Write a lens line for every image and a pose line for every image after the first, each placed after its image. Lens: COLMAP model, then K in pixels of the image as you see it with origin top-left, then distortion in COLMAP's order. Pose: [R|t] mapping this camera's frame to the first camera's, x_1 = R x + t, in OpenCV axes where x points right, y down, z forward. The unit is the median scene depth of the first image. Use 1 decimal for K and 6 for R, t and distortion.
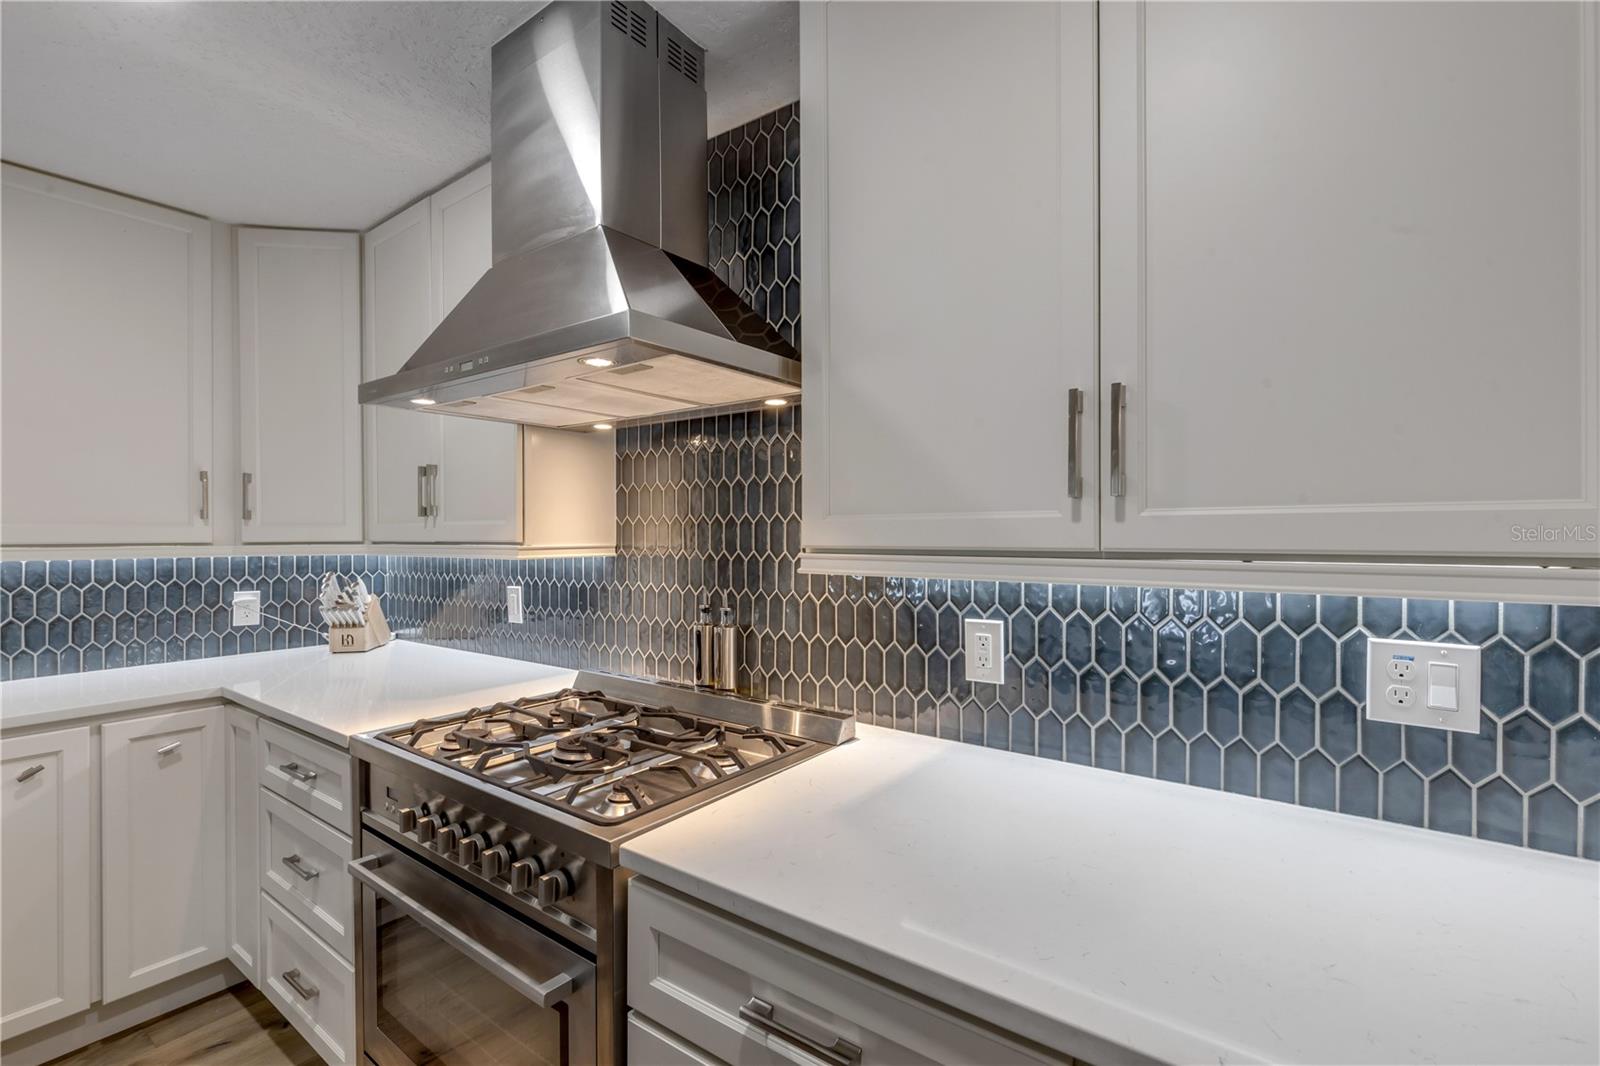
lens RADIAL K [[721.1, 0, 789.8], [0, 721.1, 531.2], [0, 0, 1]] dist [0.001746, -0.001096]
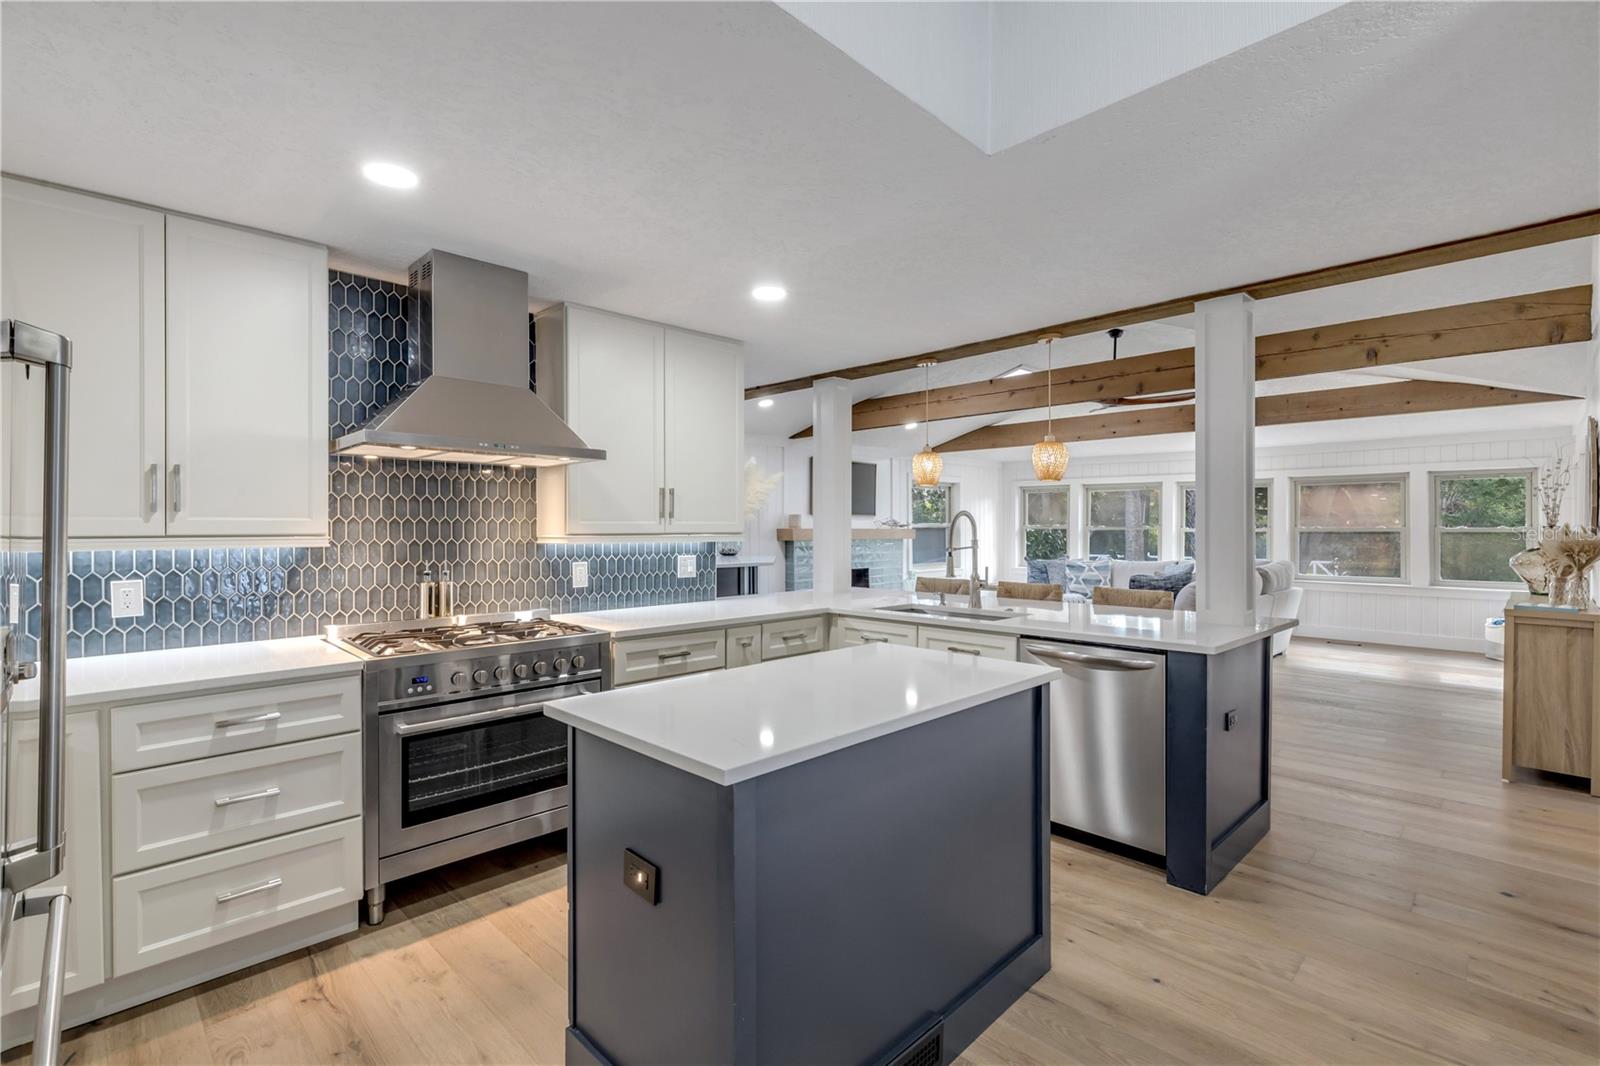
lens RADIAL K [[721.1, 0, 803.6], [0, 721.1, 527.6], [0, 0, 1]] dist [0.001746, -0.001096]
pose [[0.153339, -0.001541, 0.988172, -1.557662], [-0.004694, 0.999986, 0.002288, -0.005948], [-0.988163, -0.004990, 0.153329, -0.121683]]
